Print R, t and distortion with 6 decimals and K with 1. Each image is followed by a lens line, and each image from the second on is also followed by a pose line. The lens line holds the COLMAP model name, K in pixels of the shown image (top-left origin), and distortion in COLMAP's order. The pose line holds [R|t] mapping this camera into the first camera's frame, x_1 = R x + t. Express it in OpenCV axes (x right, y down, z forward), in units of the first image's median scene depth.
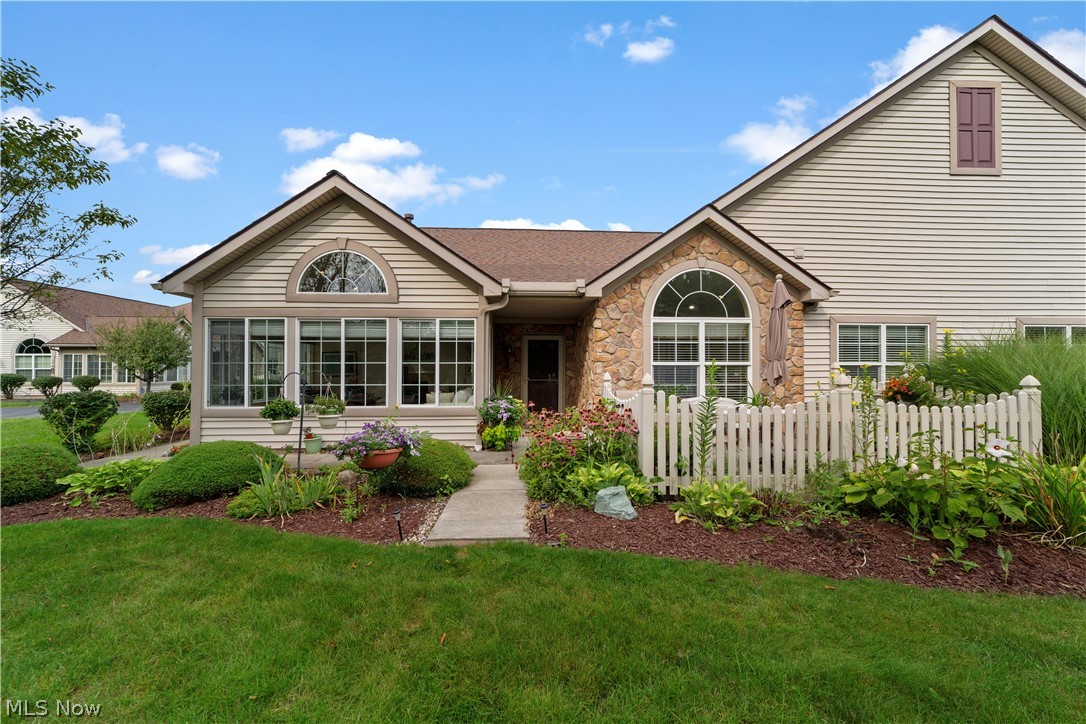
lens RADIAL K [[419.7, 0, 547.6], [0, 419.7, 365.1], [0, 0, 1]] dist [-0.000790, 0.000010]
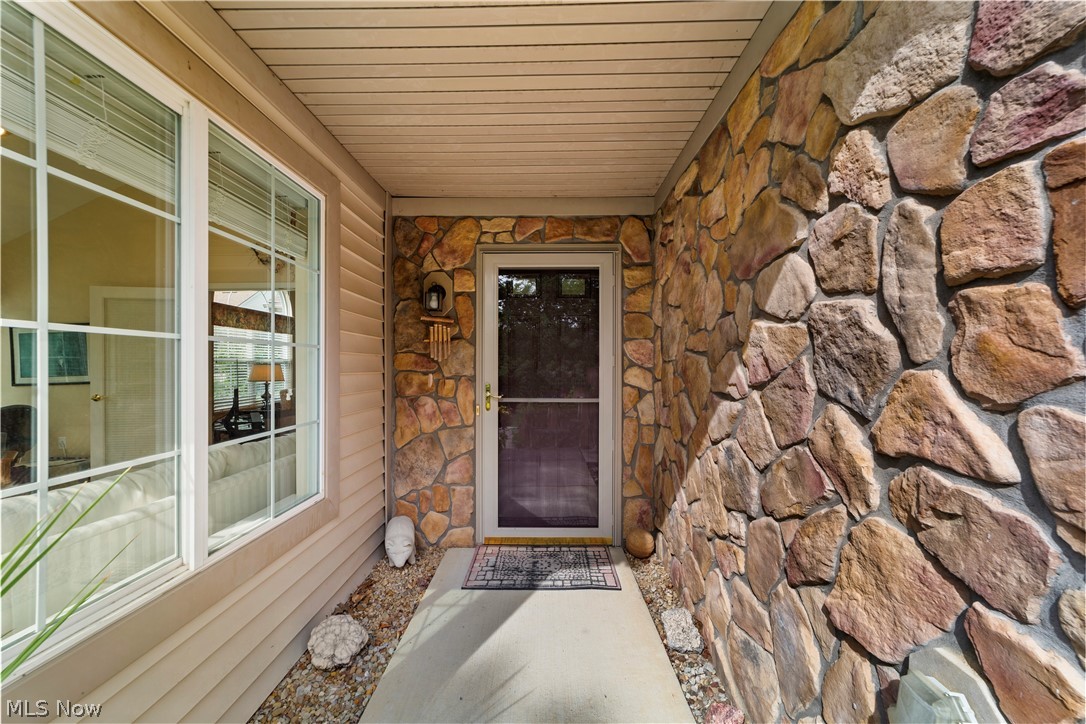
lens RADIAL K [[419.7, 0, 540.8], [0, 419.7, 364.7], [0, 0, 1]] dist [-0.000790, 0.000010]
pose [[0.998939, 0.003940, -0.045885, -0.000504], [-0.003318, 0.999902, 0.013622, 0.005650], [0.045934, -0.013456, 0.998854, 0.695358]]
